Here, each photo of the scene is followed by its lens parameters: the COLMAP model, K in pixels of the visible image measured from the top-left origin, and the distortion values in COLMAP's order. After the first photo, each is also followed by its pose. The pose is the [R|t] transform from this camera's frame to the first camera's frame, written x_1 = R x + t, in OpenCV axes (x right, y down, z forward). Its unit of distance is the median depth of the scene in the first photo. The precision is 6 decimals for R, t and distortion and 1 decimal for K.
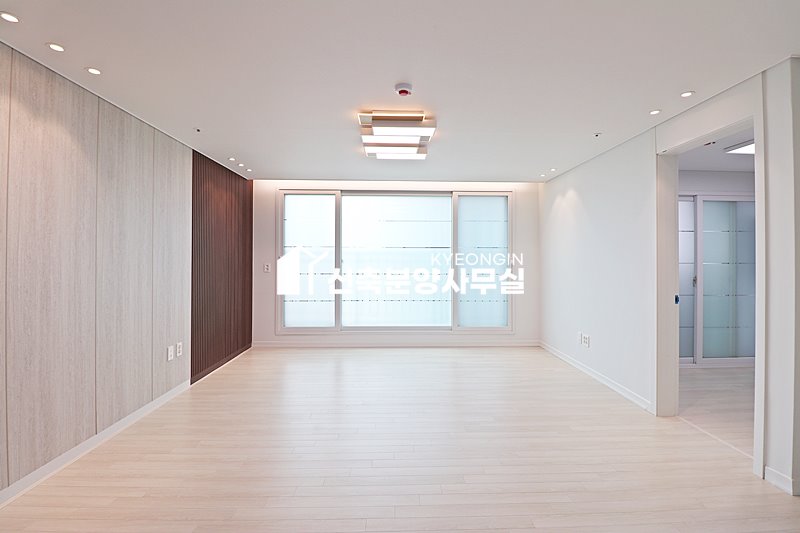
lens RADIAL K [[369.3, 0, 401.3], [0, 369.3, 257.7], [0, 0, 1]] dist [-0.004428, -0.010600]
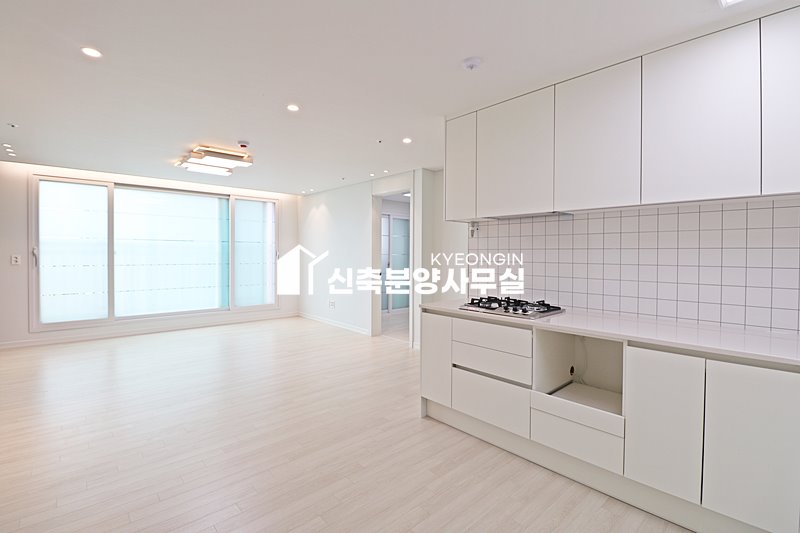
lens RADIAL K [[372.0, 0, 405.4], [0, 372.0, 257.3], [0, 0, 1]] dist [-0.000979, -0.013055]
pose [[0.754781, -0.005914, 0.655950, -0.386970], [-0.007423, 0.999818, 0.017555, -0.003865], [-0.655935, -0.018119, 0.754600, -0.499398]]
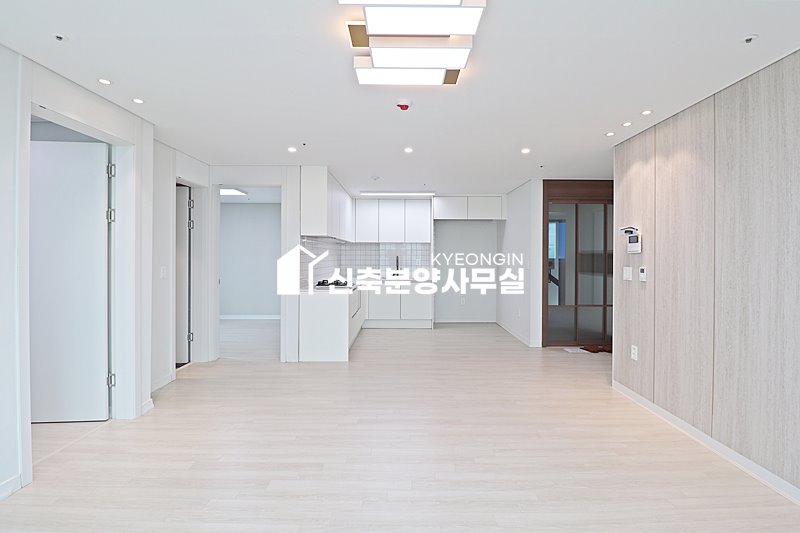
lens RADIAL K [[372.0, 0, 405.4], [0, 372.0, 257.3], [0, 0, 1]] dist [-0.000979, -0.013055]
pose [[-0.999672, -0.007718, 0.024430, -0.021833], [-0.007807, 0.999963, -0.003555, 0.005169], [-0.024401, -0.003745, -0.999695, 1.582539]]
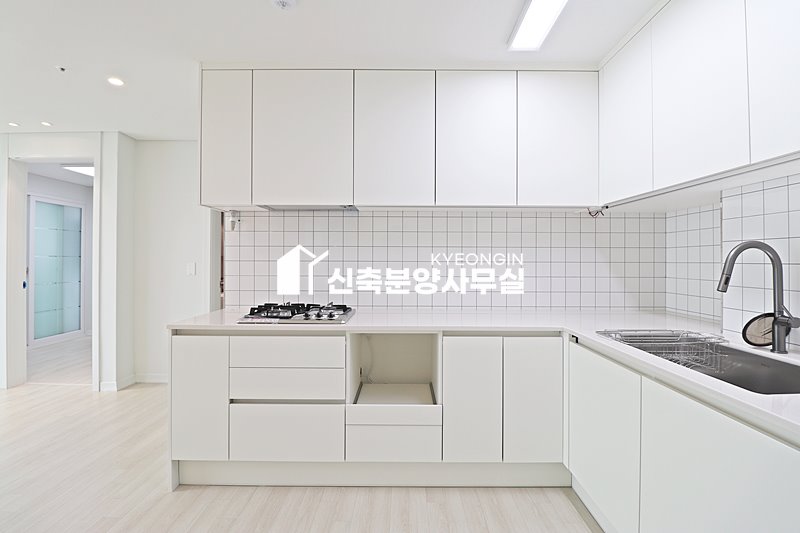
lens RADIAL K [[367.7, 0, 404.9], [0, 367.7, 257.3], [0, 0, 1]] dist [-0.003132, -0.011849]
pose [[0.032681, 0.003283, 0.999460, -0.355360], [-0.010924, 0.999936, -0.002928, 0.013852], [-0.999406, -0.010822, 0.032715, -0.250333]]
